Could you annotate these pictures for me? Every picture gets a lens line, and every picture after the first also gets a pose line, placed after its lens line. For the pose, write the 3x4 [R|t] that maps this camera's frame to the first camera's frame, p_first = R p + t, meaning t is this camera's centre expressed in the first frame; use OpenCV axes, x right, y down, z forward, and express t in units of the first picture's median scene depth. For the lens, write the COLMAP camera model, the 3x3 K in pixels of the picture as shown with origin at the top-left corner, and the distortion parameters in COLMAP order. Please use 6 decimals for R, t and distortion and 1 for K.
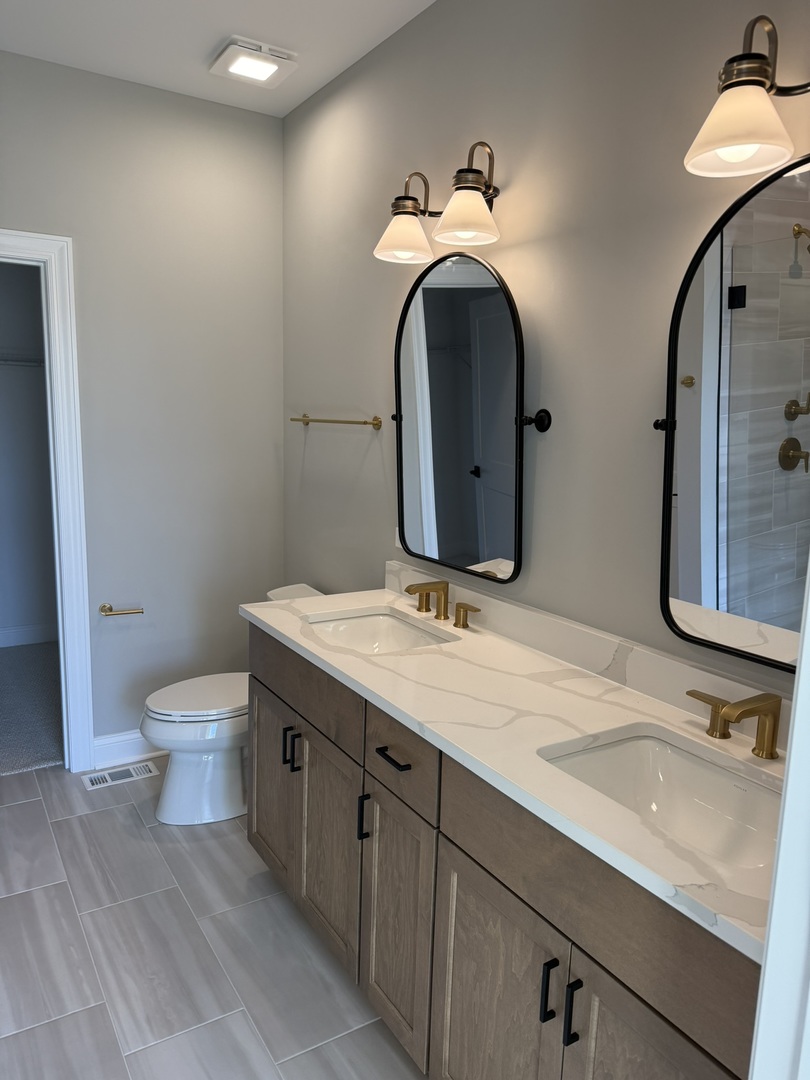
lens RADIAL K [[784.4, 0, 405.0], [0, 784.4, 540.0], [0, 0, 1]] dist [0.037665, -0.036239]
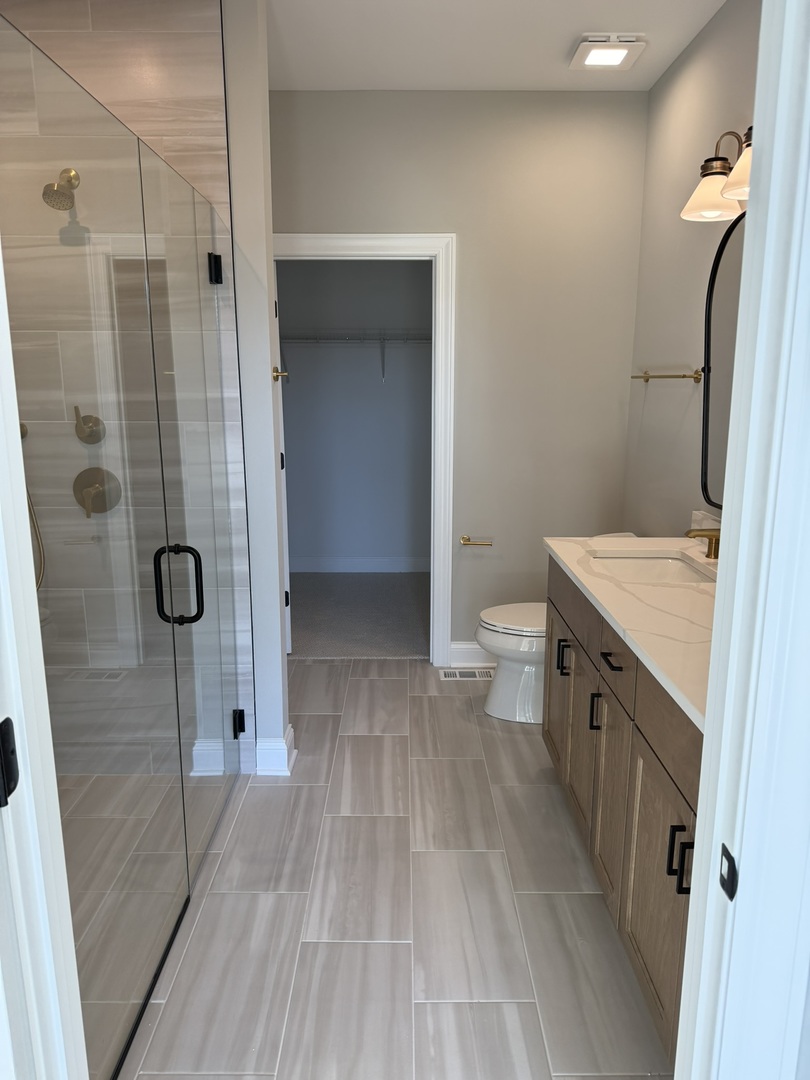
lens RADIAL K [[766.4, 0, 405.0], [0, 766.4, 540.0], [0, 0, 1]] dist [0.186452, -0.262458]
pose [[0.855392, 0.083879, -0.511145, 0.205480], [-0.063649, 0.996344, 0.056985, 0.033141], [0.514056, -0.016211, 0.857603, -0.109069]]
